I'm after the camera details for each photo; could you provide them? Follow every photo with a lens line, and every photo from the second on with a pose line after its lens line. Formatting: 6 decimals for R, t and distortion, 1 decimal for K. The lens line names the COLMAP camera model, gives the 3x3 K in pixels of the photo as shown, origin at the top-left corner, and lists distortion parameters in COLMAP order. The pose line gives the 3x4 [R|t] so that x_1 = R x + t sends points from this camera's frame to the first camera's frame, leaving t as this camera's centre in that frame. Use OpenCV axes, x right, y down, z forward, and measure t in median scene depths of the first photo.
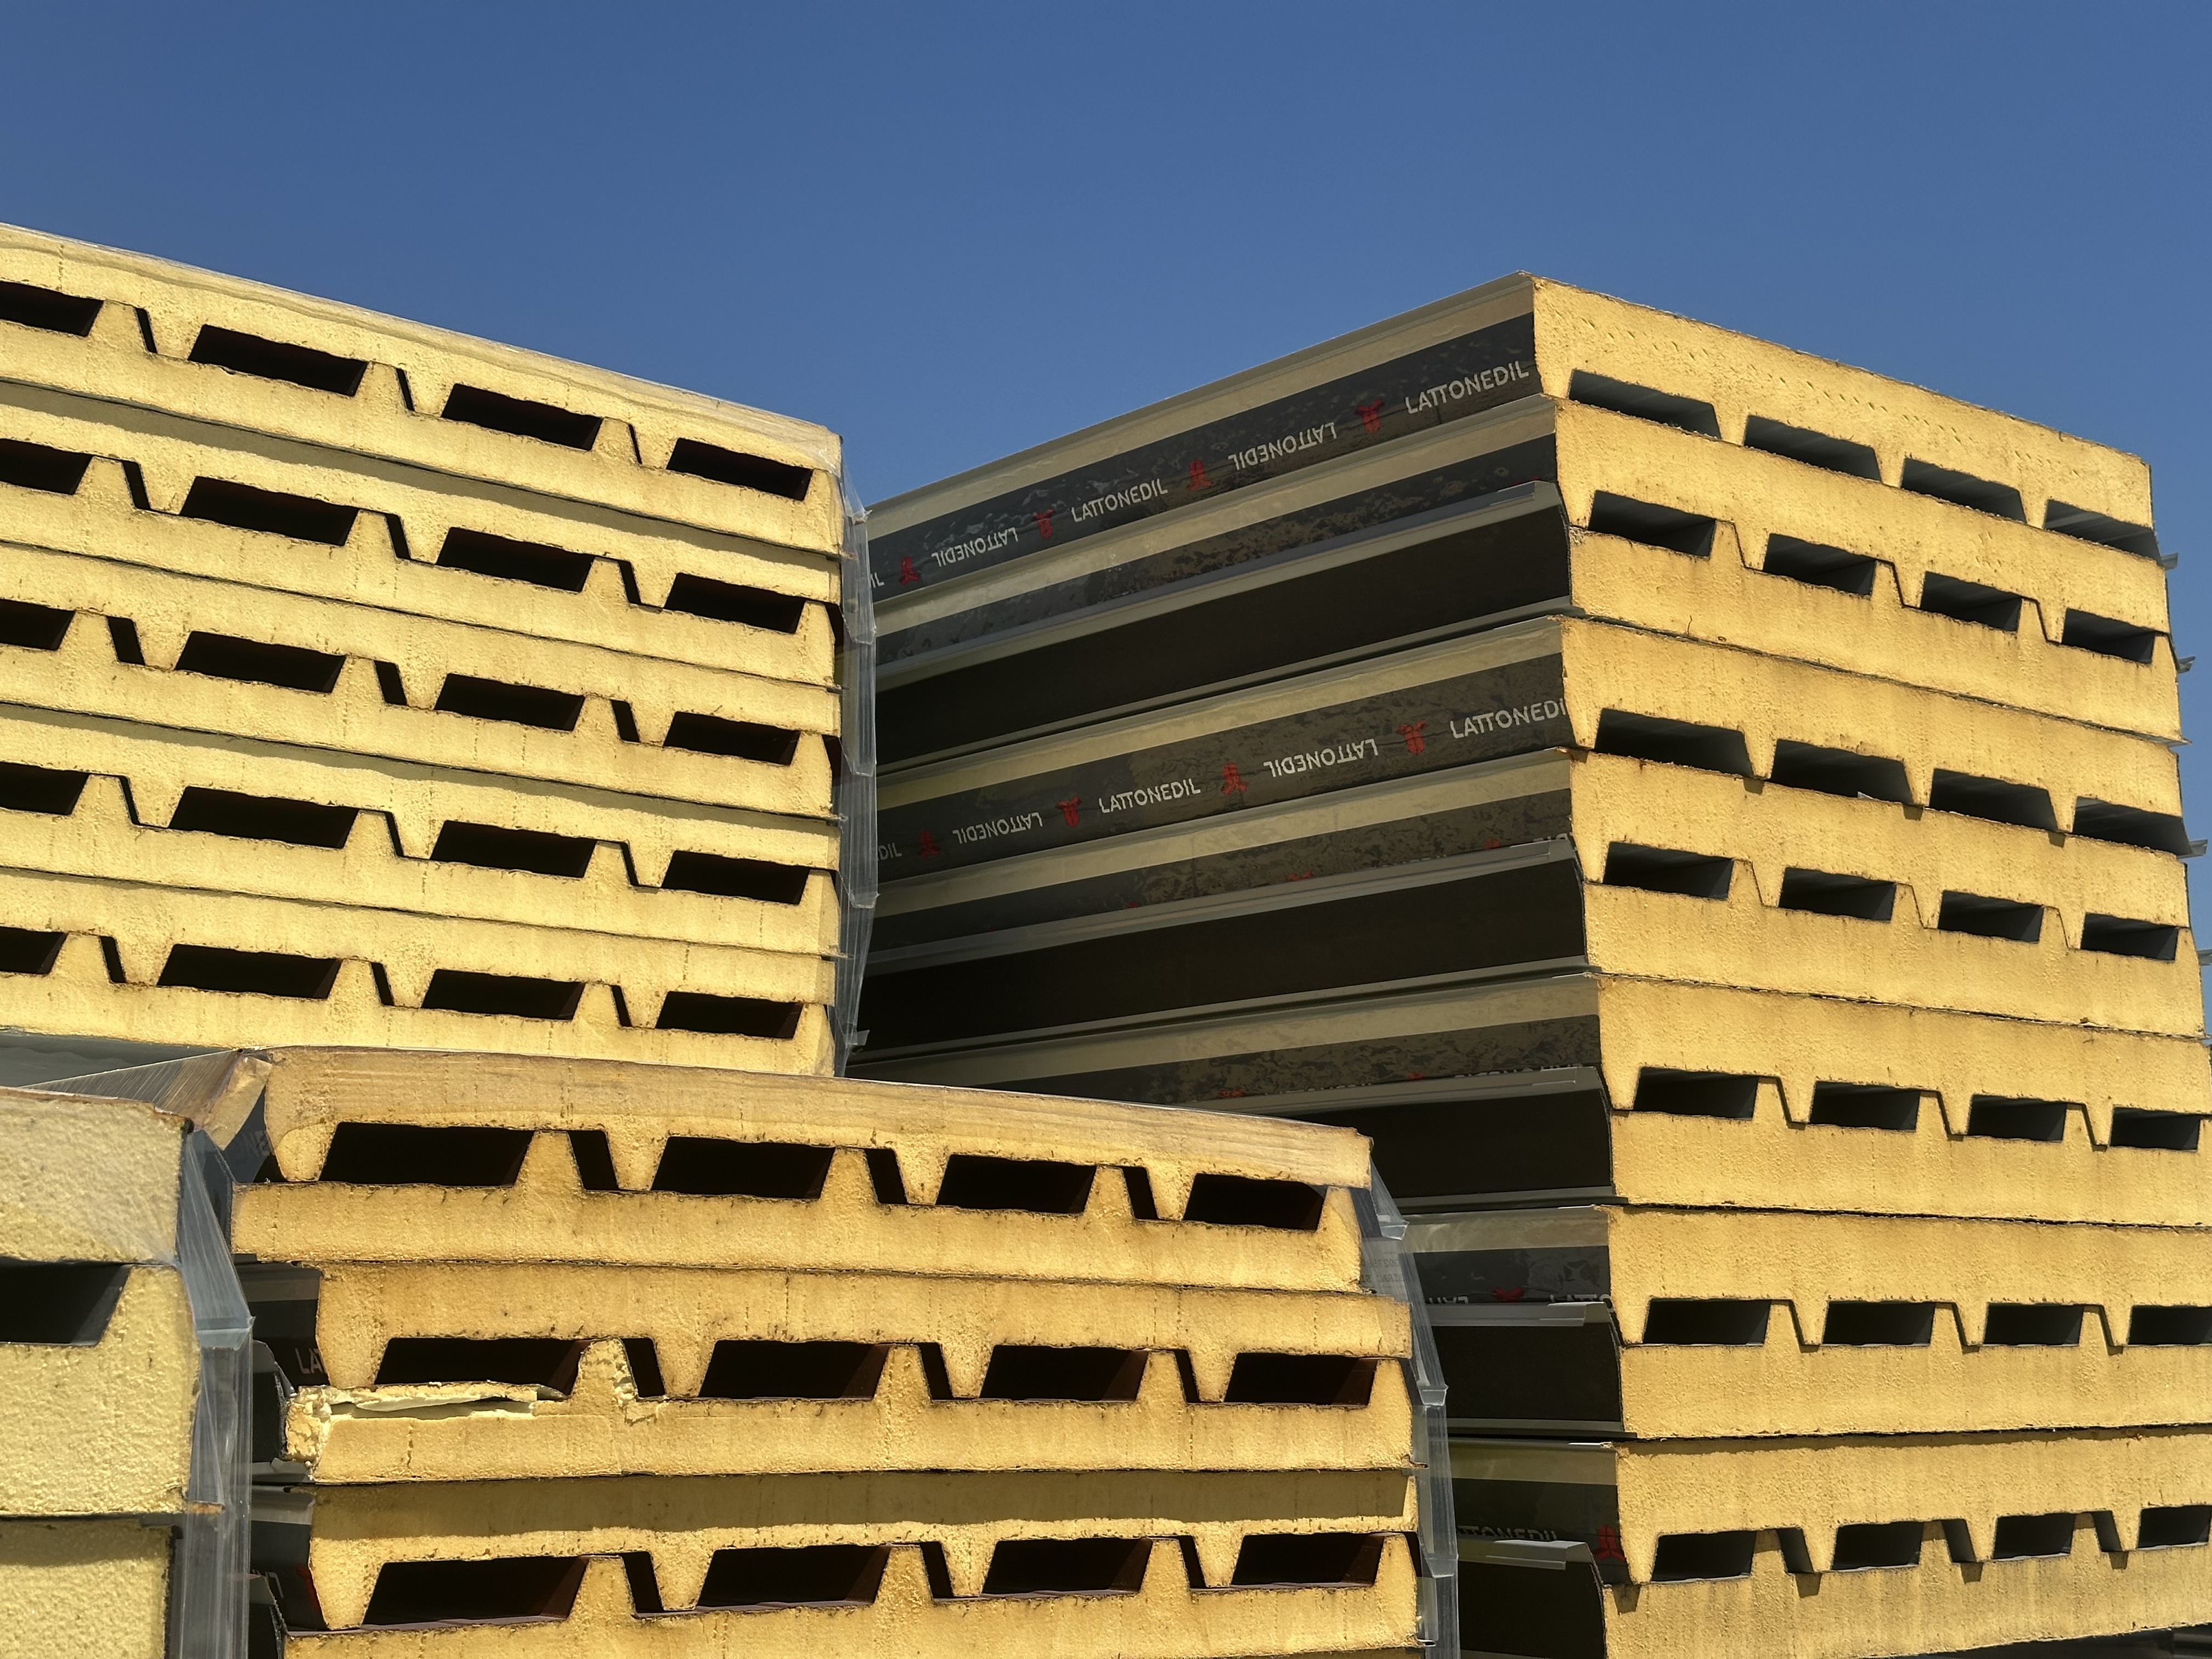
lens RADIAL K [[3063.9, 0, 1103.8], [0, 3063.9, 833.1], [0, 0, 1]] dist [0.143284, 0.000000]
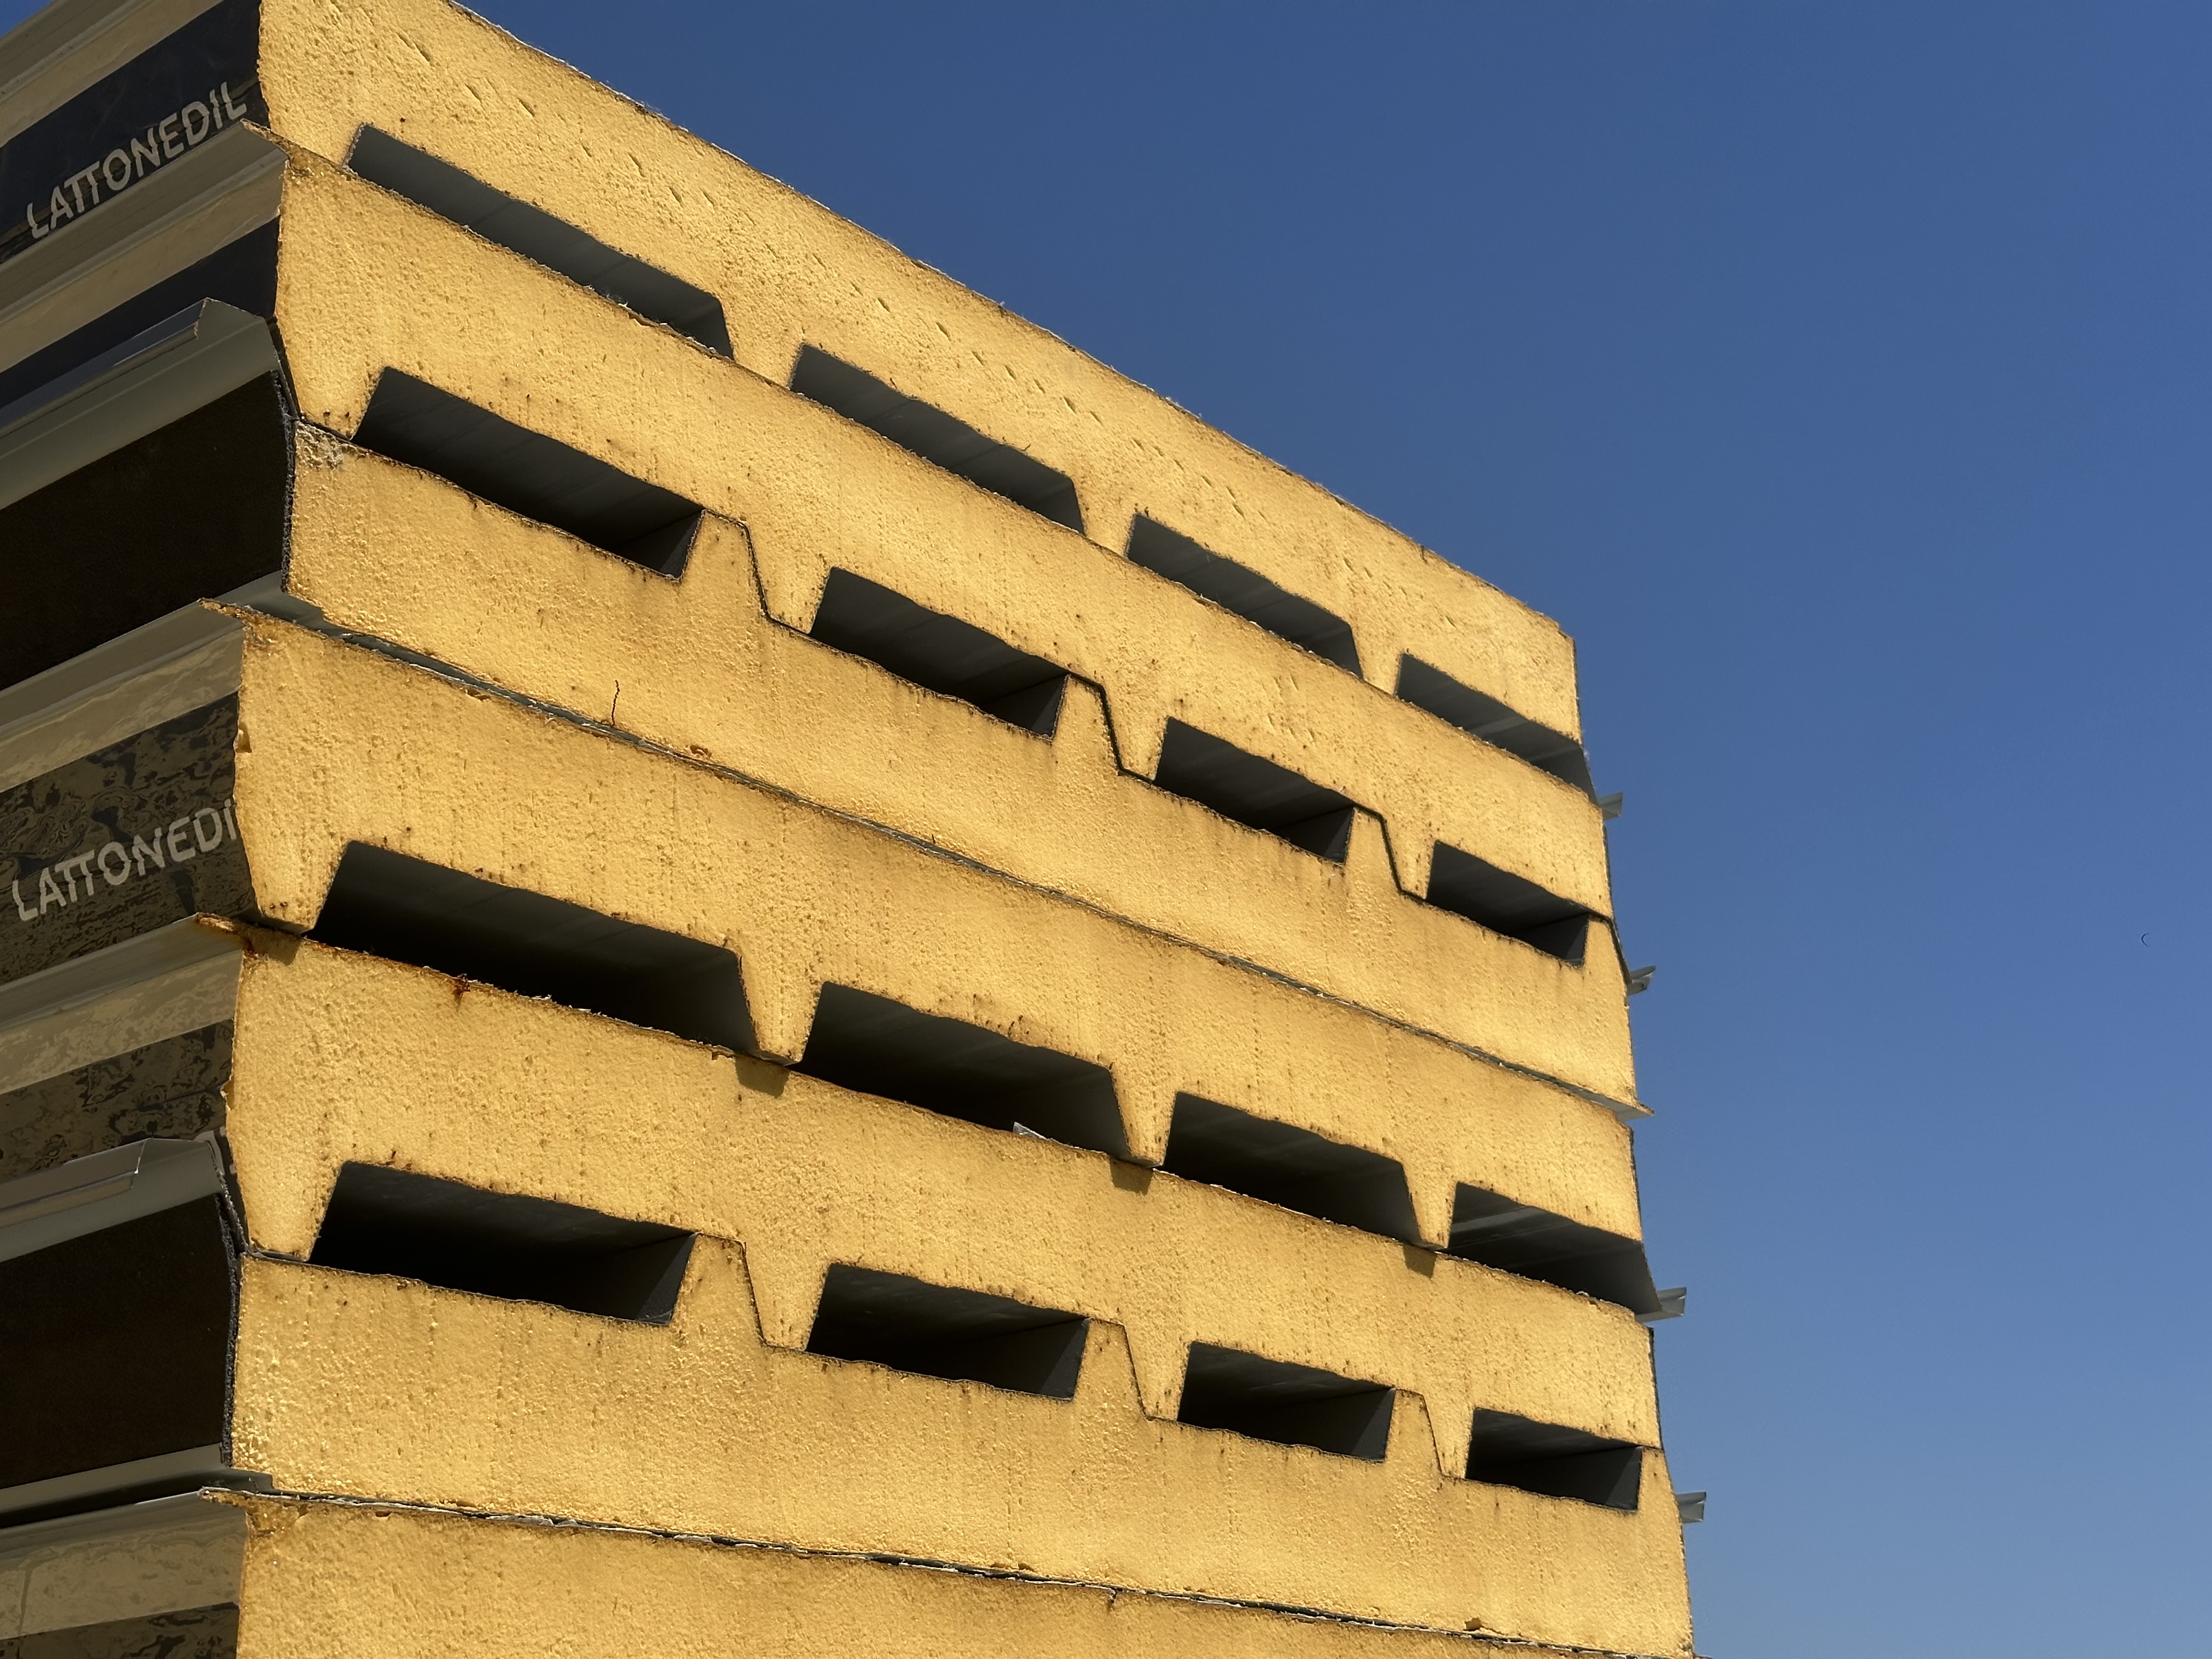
lens RADIAL K [[3063.9, 0, 1086.6], [0, 3063.9, 826.0], [0, 0, 1]] dist [0.143284, 0.000000]
pose [[0.986238, 0.047957, 0.158225, 0.179805], [-0.016294, 0.980542, -0.195632, 0.034974], [-0.164528, 0.190362, 0.967829, 0.534961]]
